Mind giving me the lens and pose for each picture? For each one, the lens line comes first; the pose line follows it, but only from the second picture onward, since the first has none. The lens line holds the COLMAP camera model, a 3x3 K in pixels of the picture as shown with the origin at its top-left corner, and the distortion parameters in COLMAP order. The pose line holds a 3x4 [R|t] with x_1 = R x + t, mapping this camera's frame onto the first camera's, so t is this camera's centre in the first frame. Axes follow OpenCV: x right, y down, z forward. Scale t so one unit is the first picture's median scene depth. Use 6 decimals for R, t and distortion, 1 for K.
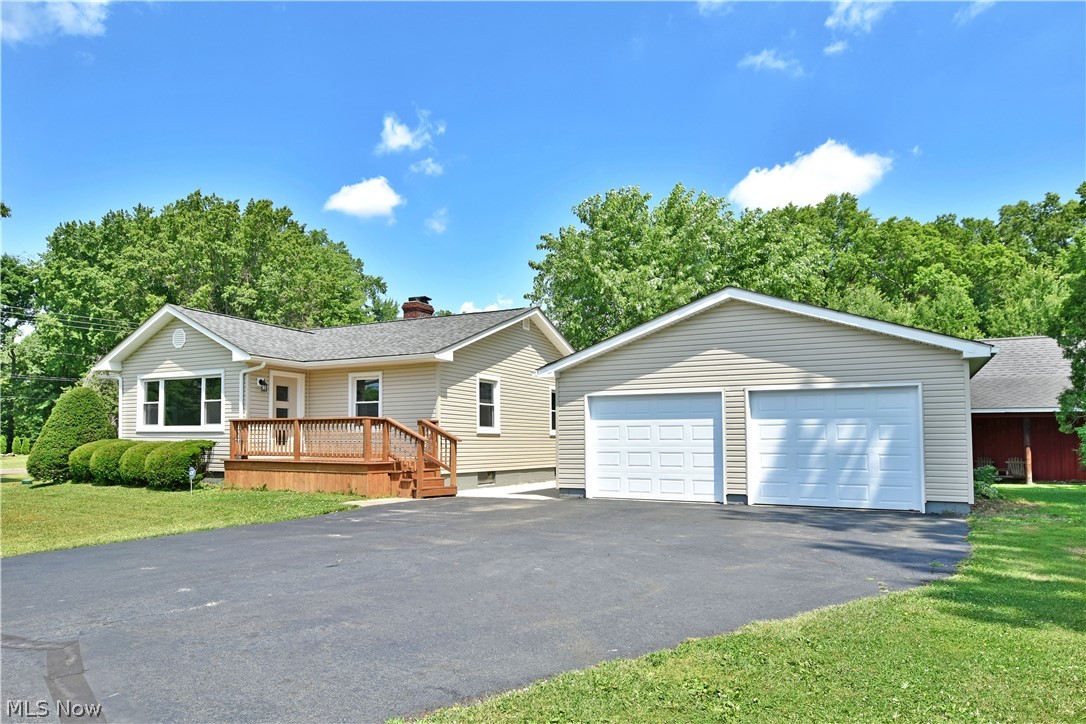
lens RADIAL K [[660.2, 0, 560.9], [0, 660.2, 408.9], [0, 0, 1]] dist [-0.011974, -0.006805]
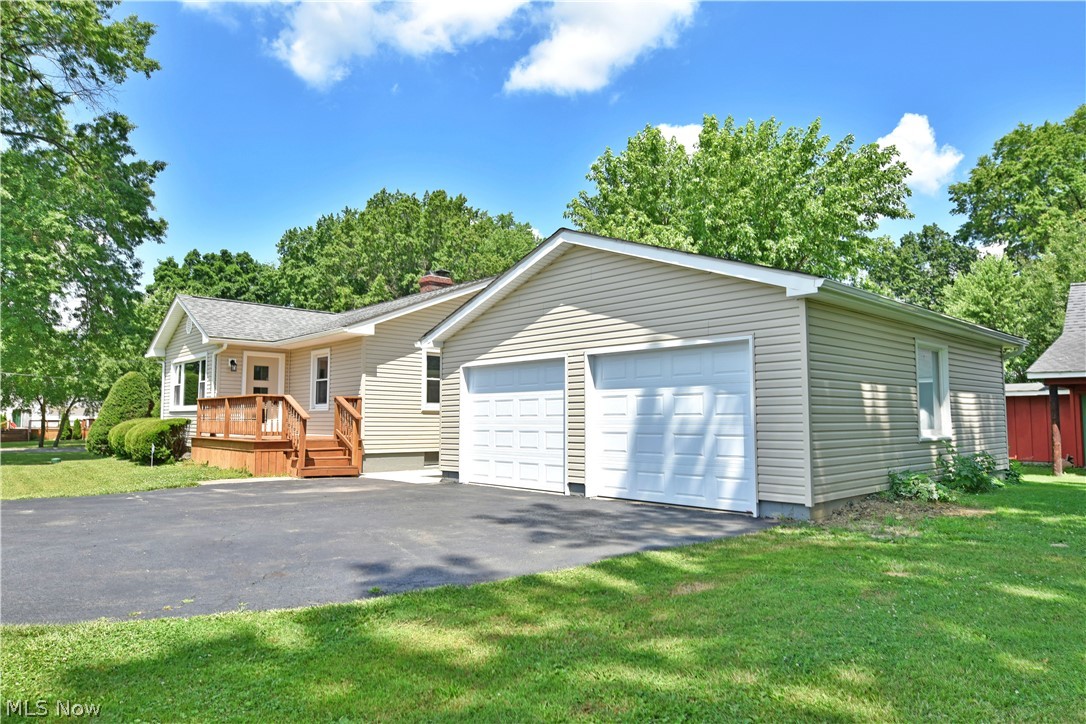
lens RADIAL K [[686.2, 0, 540.2], [0, 686.2, 361.6], [0, 0, 1]] dist [-0.026071, -0.000823]
pose [[0.941201, -0.031707, -0.336356, 0.407306], [0.020529, 0.999114, -0.036739, 0.008012], [0.337223, 0.027674, 0.941018, 0.154618]]
